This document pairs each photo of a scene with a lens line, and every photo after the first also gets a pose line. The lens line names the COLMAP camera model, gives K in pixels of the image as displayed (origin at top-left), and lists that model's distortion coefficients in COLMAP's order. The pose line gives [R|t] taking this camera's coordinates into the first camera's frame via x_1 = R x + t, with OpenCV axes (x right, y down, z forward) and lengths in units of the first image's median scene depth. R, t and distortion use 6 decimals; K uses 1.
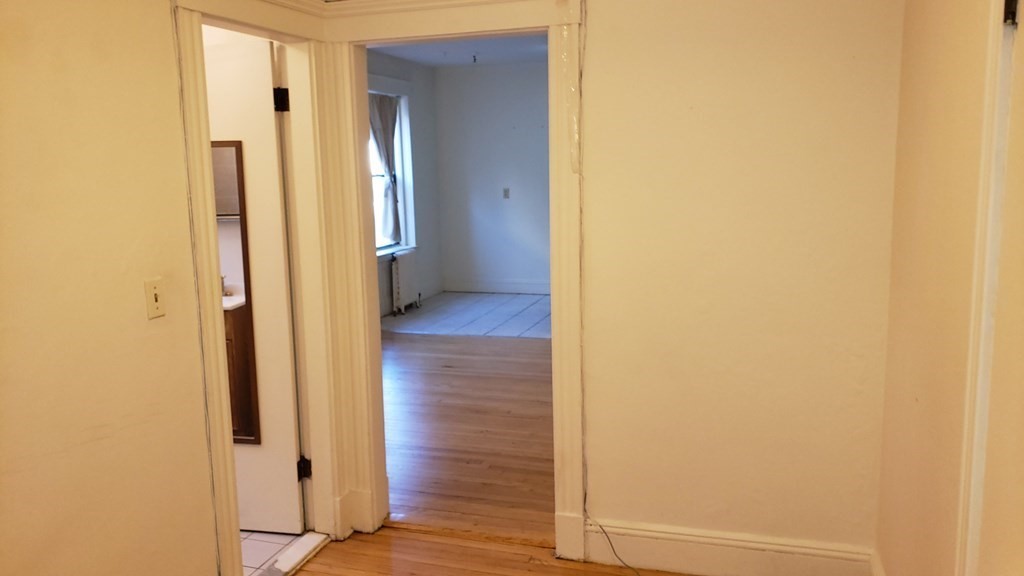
lens RADIAL K [[790.0, 0, 516.4], [0, 790.0, 306.3], [0, 0, 1]] dist [-0.000015, -0.000729]
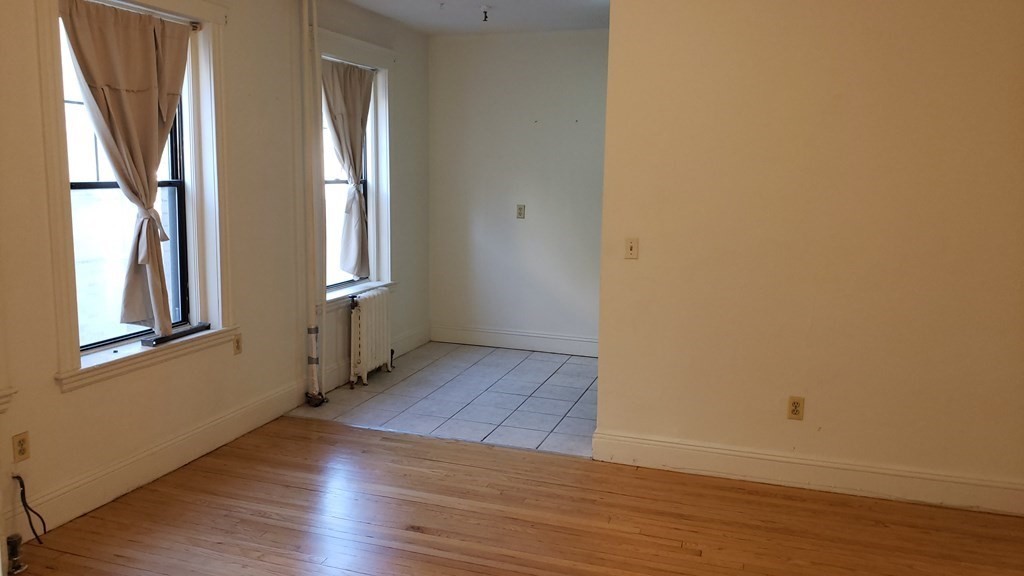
lens RADIAL K [[802.4, 0, 512.0], [0, 802.4, 288.0], [0, 0, 1]] dist [-0.007328, -0.003016]
pose [[0.999098, 0.041867, -0.007060, -0.014701], [-0.042051, 0.998713, -0.028368, -0.058997], [0.005863, 0.028639, 0.999573, 0.303883]]
